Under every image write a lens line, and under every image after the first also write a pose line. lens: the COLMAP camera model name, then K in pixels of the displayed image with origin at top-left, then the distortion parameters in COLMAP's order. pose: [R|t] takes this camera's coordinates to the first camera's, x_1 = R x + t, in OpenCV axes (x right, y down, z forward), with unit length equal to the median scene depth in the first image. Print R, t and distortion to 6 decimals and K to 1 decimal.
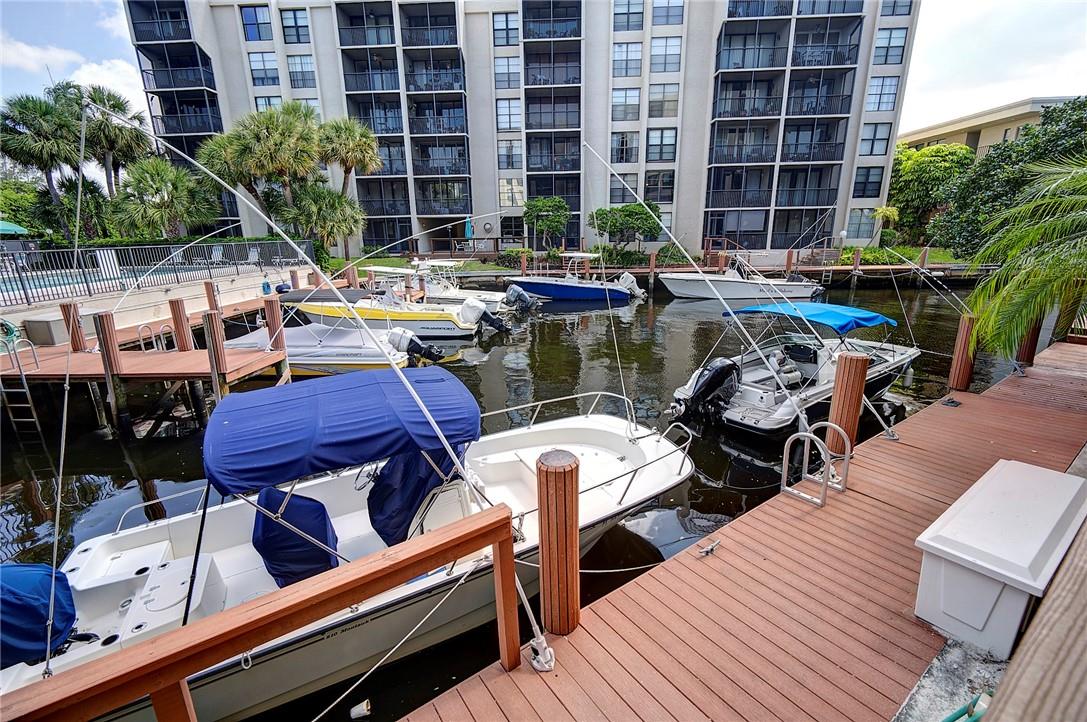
lens RADIAL K [[470.8, 0, 539.0], [0, 470.8, 369.2], [0, 0, 1]] dist [0.000212, -0.000543]
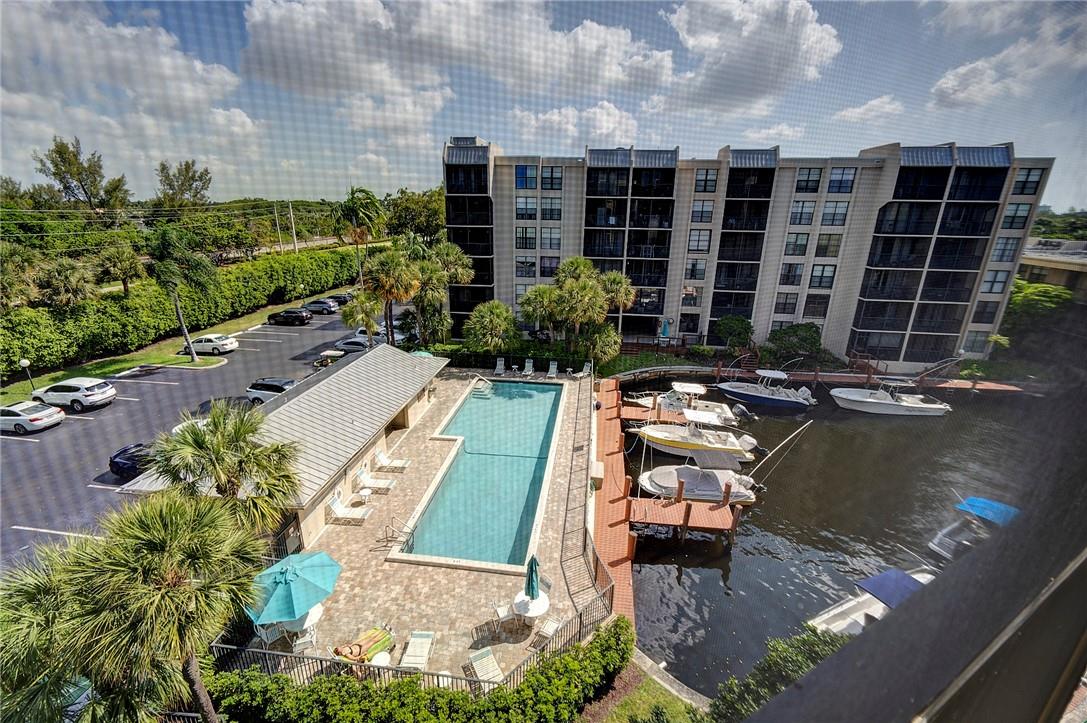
lens RADIAL K [[470.8, 0, 539.0], [0, 470.8, 369.7], [0, 0, 1]] dist [0.000212, -0.000543]
pose [[0.996306, 0.058082, -0.063250, -0.442448], [-0.055072, 0.997312, 0.048339, -0.245111], [0.065887, -0.044677, 0.996826, -0.385205]]
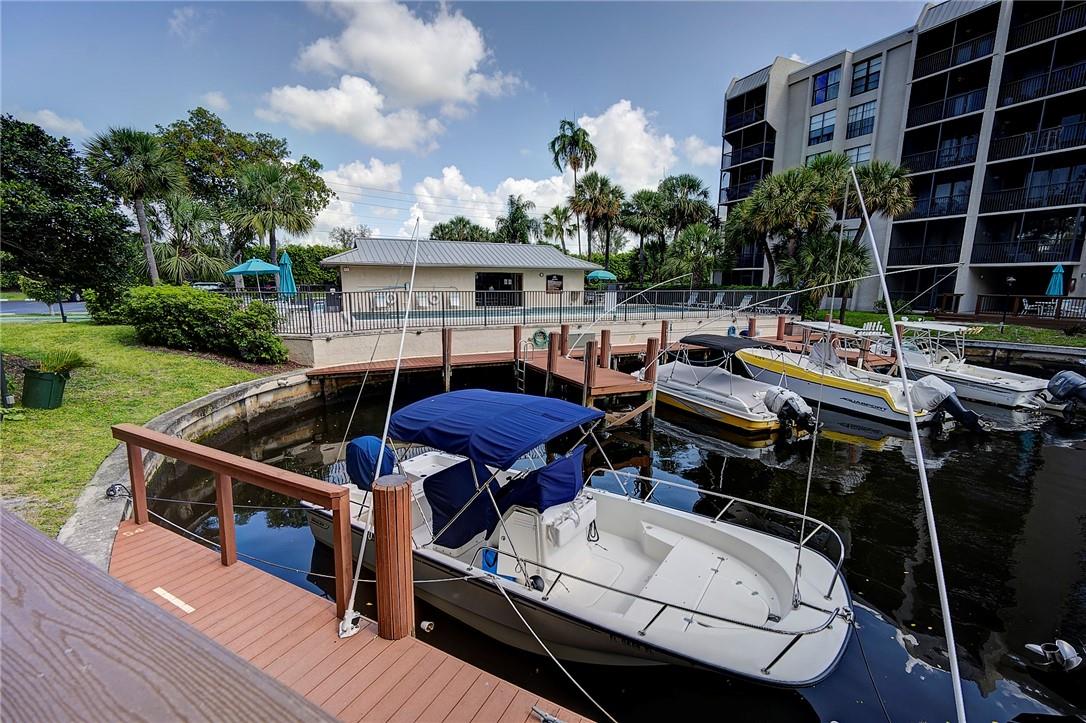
lens RADIAL K [[470.4, 0, 538.5], [0, 470.4, 369.7], [0, 0, 1]] dist [0.000212, -0.000543]
pose [[0.475078, 0.182015, -0.860913, 0.110046], [-0.263298, 0.962952, 0.058292, -0.021967], [0.839628, 0.198984, 0.505401, 0.059760]]
